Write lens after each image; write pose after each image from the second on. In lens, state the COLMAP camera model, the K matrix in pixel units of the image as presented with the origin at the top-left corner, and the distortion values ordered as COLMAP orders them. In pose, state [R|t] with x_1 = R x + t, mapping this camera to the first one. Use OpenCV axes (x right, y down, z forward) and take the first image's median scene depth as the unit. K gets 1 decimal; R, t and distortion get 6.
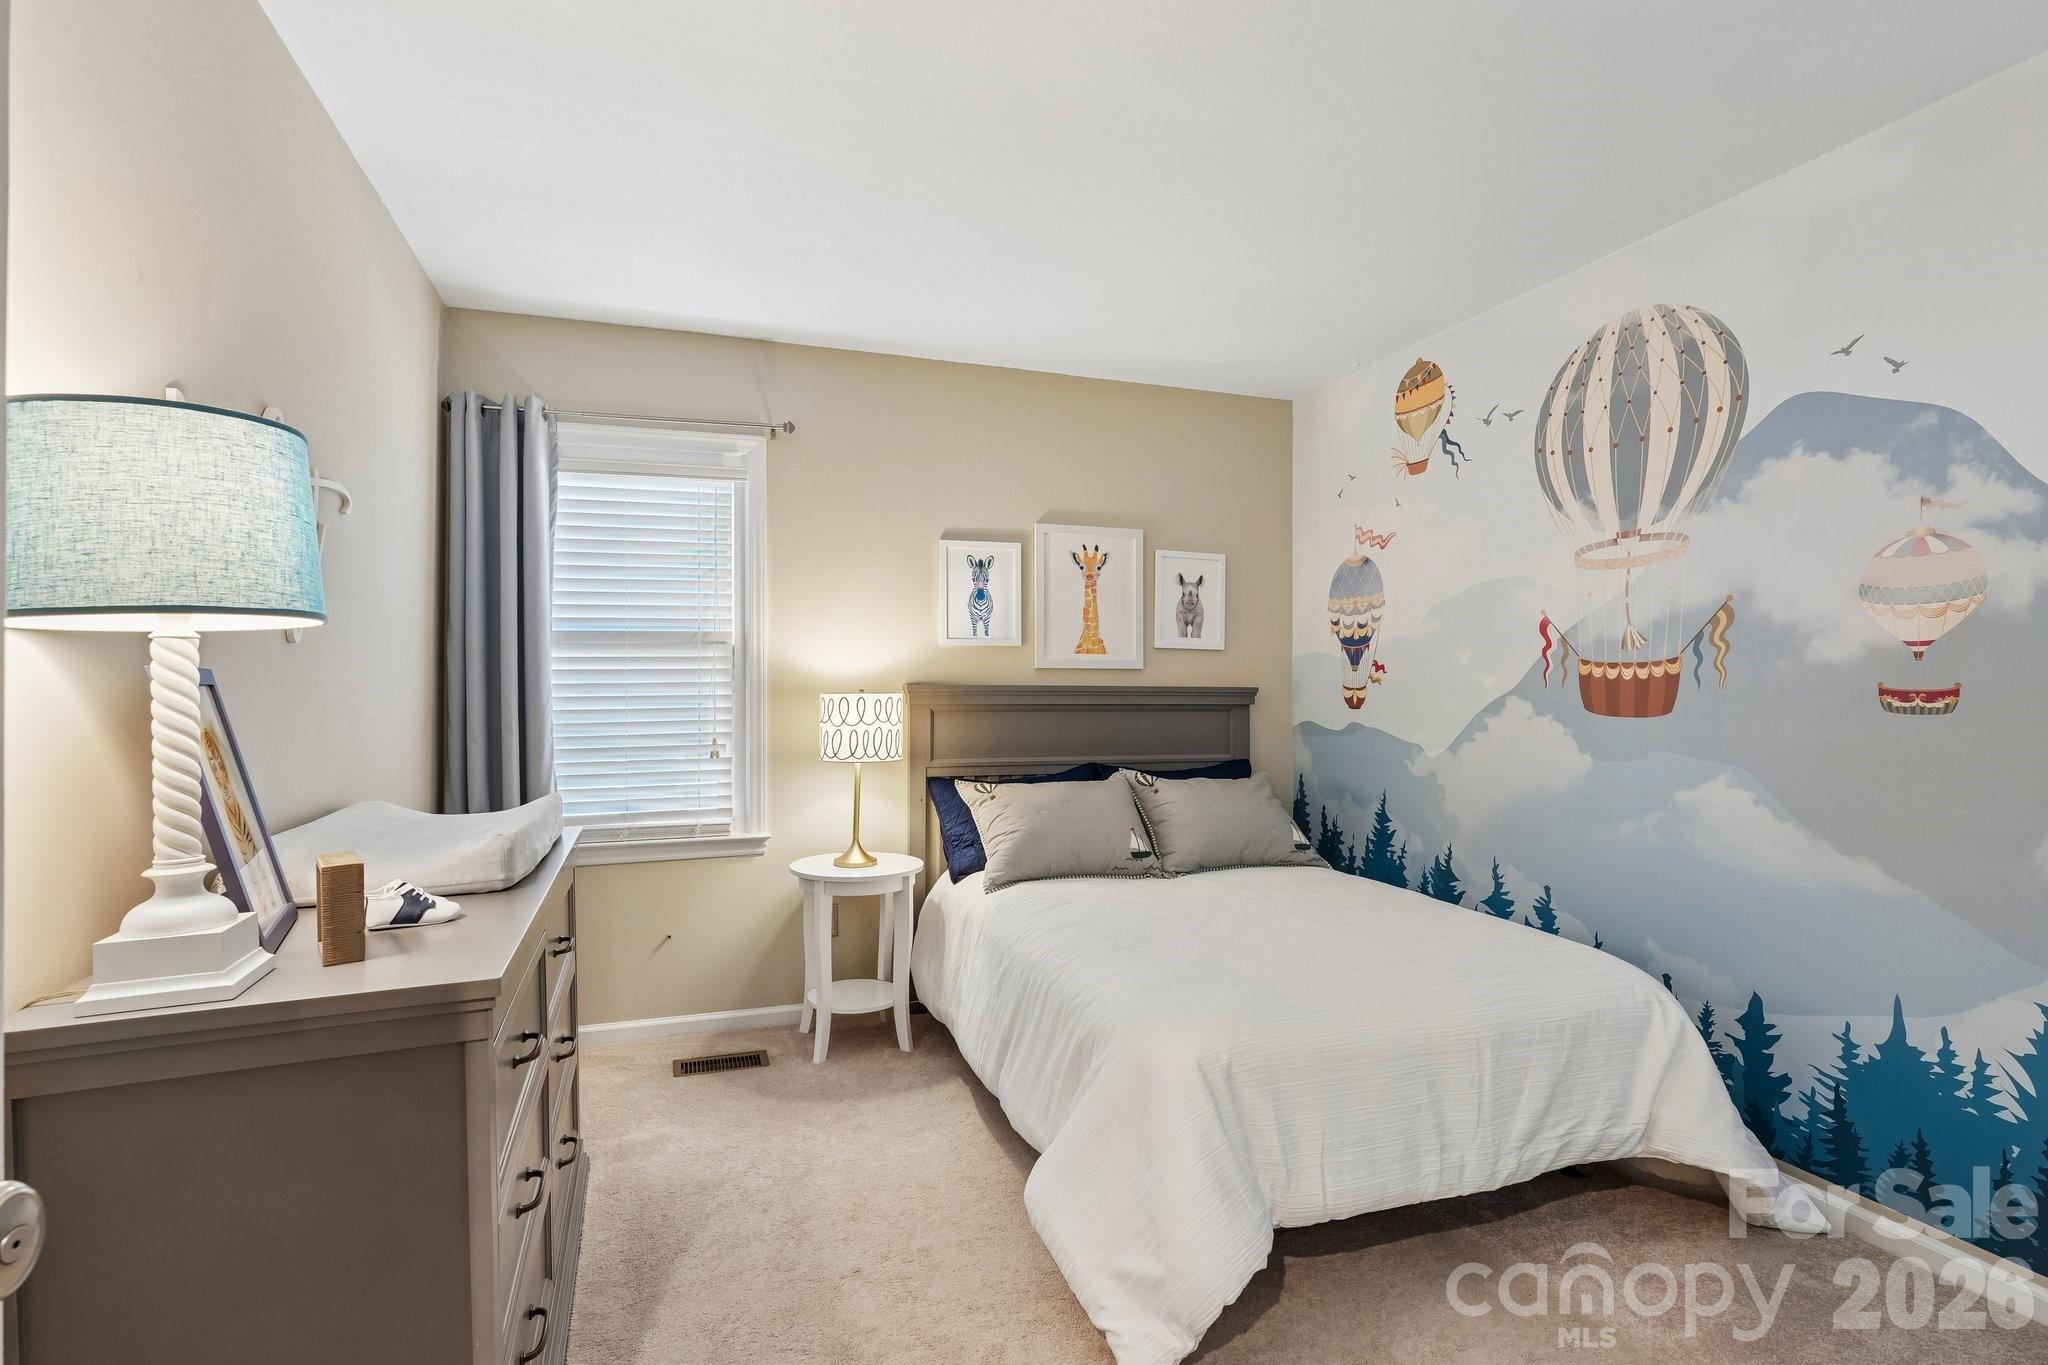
lens RADIAL K [[1027.5, 0, 1038.2], [0, 1027.5, 711.3], [0, 0, 1]] dist [0.001173, -0.019577]
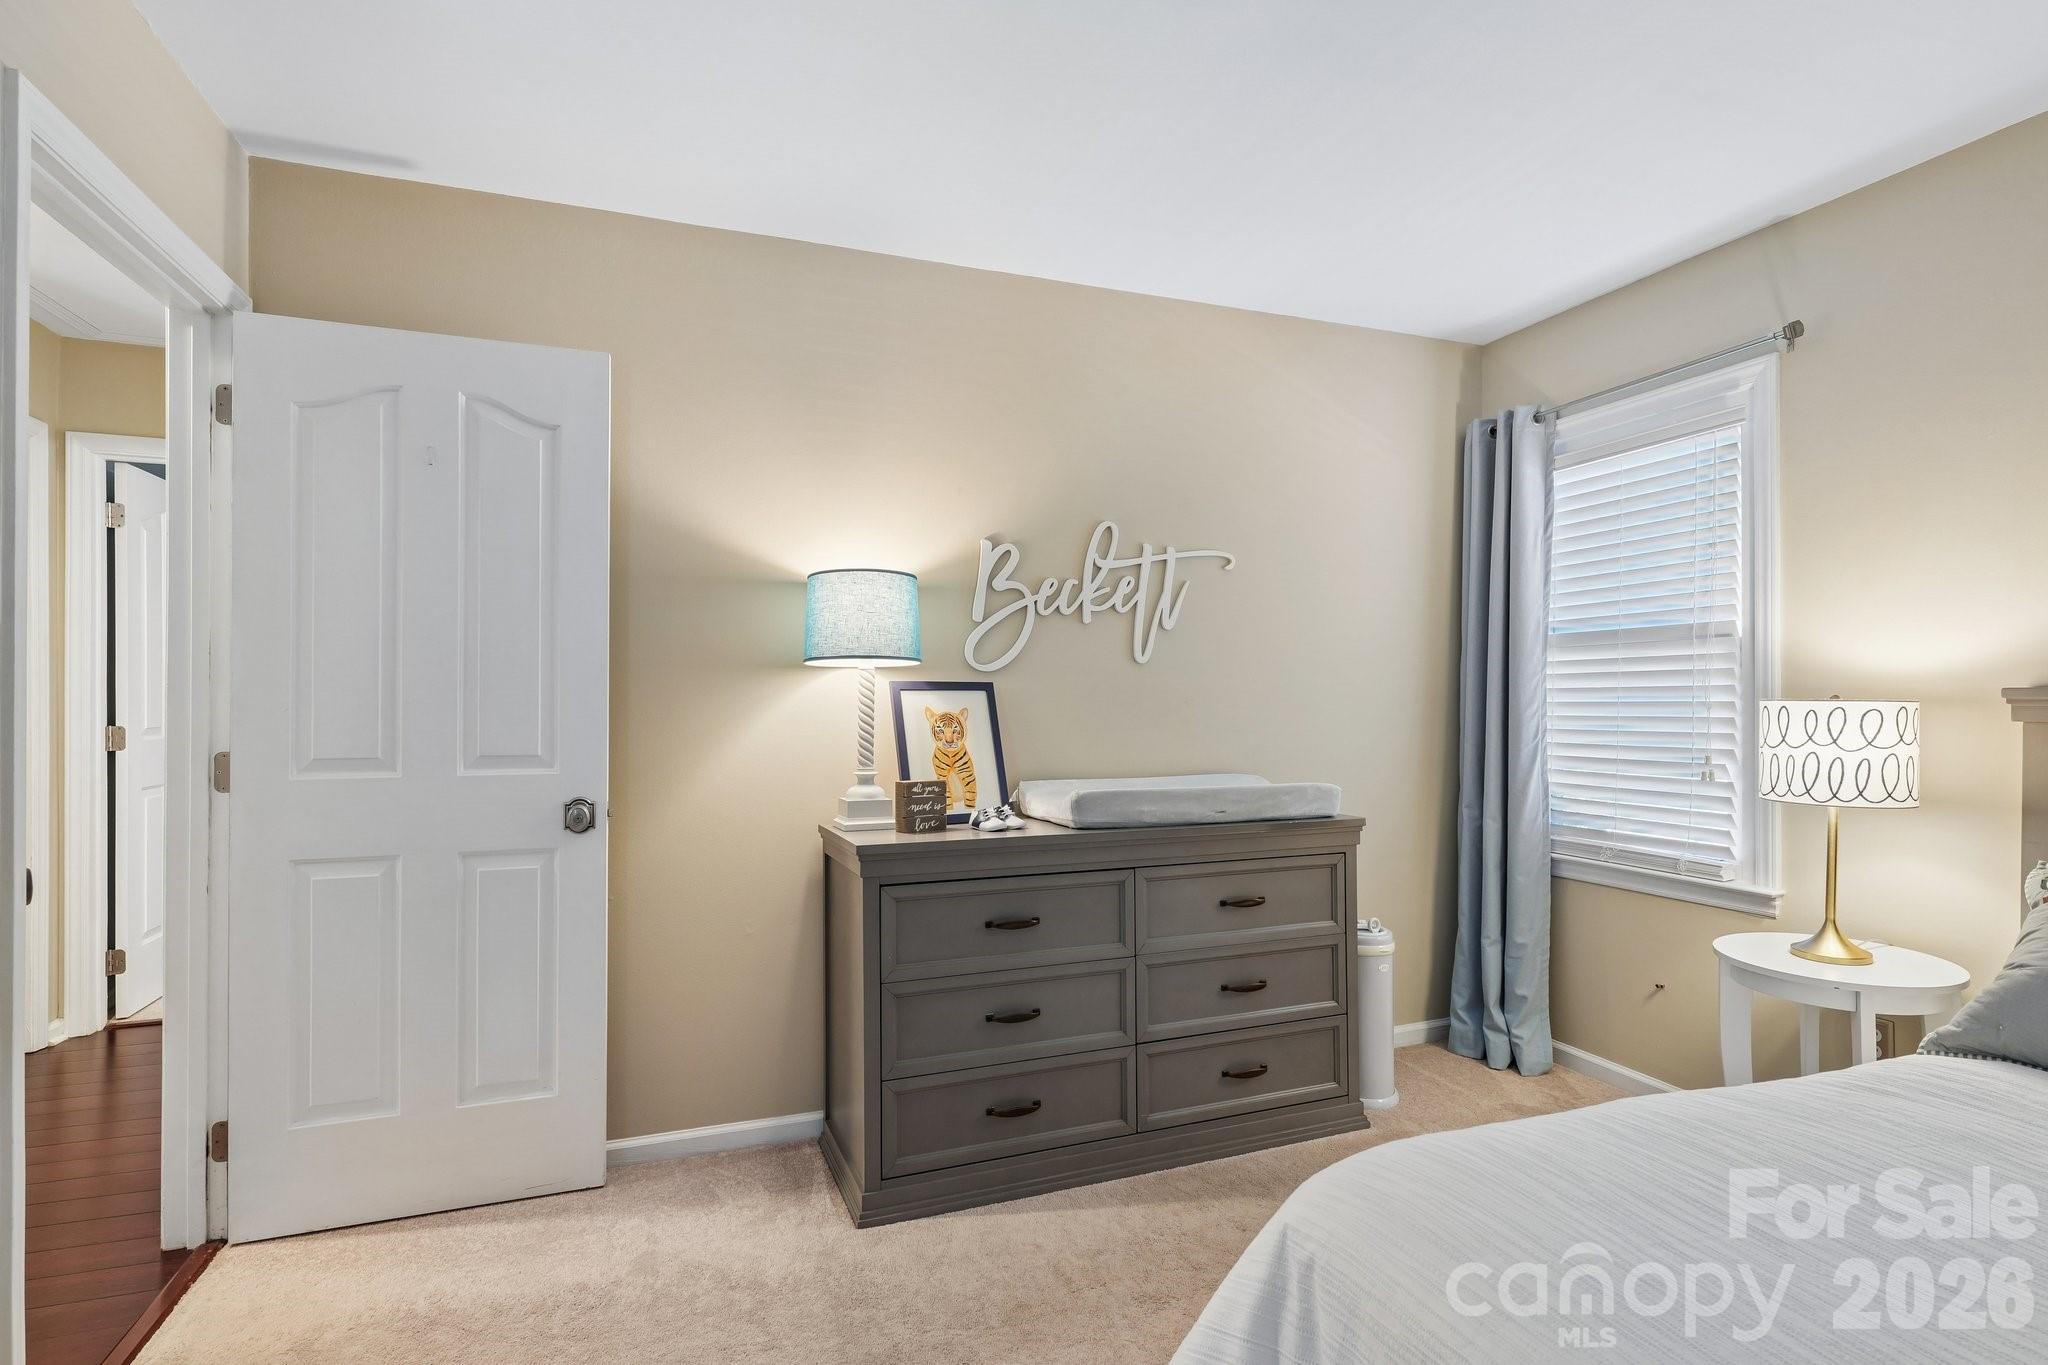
lens RADIAL K [[1027.5, 0, 1038.2], [0, 1027.5, 711.3], [0, 0, 1]] dist [0.001173, -0.019577]
pose [[0.007014, 0.016478, -0.999840, 0.476395], [-0.022096, 0.999623, 0.016320, -0.010085], [0.999731, 0.021978, 0.007375, 0.477987]]
